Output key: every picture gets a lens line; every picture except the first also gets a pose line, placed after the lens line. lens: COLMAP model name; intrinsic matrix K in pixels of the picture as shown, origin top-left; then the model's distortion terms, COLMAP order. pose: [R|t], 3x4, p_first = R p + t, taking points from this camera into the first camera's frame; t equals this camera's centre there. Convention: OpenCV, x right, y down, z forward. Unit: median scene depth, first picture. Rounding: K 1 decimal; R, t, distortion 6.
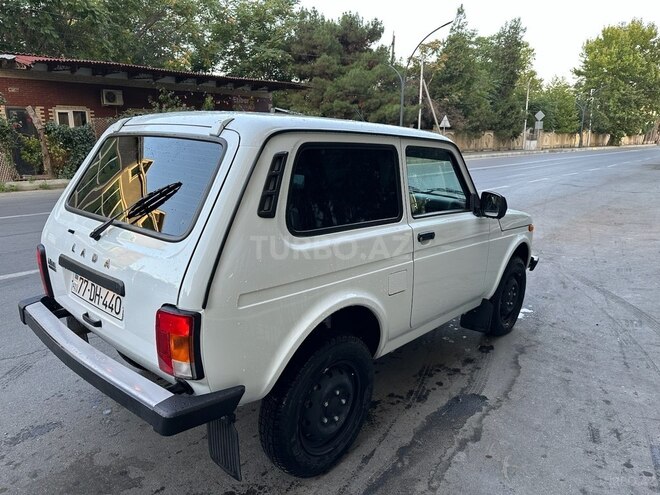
lens RADIAL K [[466.2, 0, 330.8], [0, 466.2, 242.7], [0, 0, 1]] dist [0.047007, -0.056305]
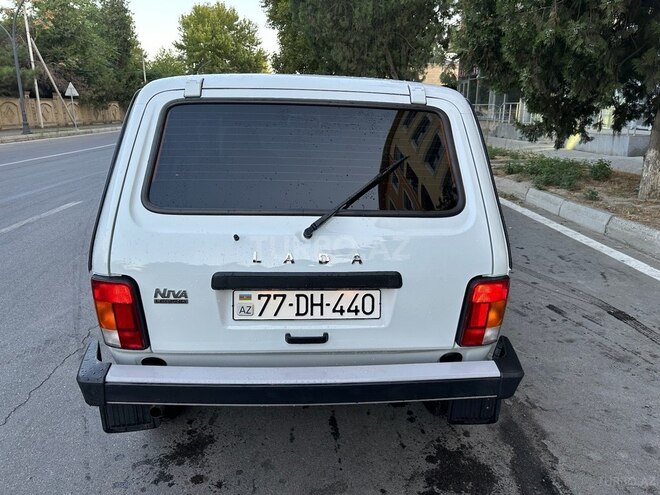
lens RADIAL K [[464.9, 0, 326.0], [0, 464.9, 247.1], [0, 0, 1]] dist [0.062591, -0.076316]
pose [[0.711127, -0.198335, 0.674508, -0.854583], [0.153519, 0.980038, 0.126322, -0.072838], [-0.686098, 0.013719, 0.727380, 0.338965]]
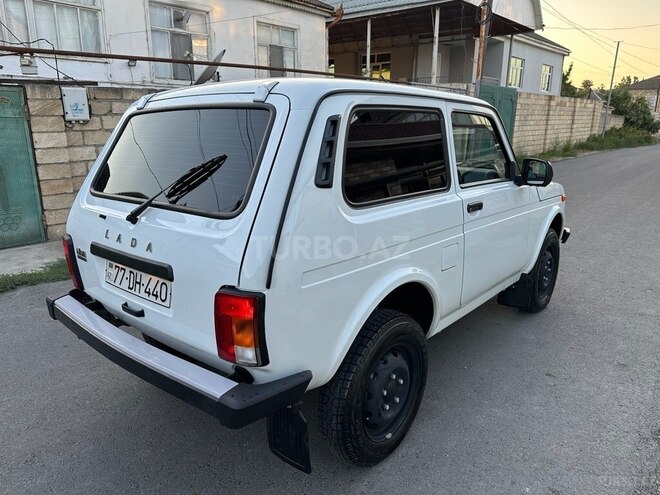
lens RADIAL K [[464.9, 0, 326.0], [0, 464.9, 247.1], [0, 0, 1]] dist [0.062591, -0.076316]
pose [[0.998908, -0.046716, 0.000453, -0.102698], [0.046679, 0.998423, 0.031198, 0.024729], [-0.001910, -0.031143, 0.999513, 0.062265]]
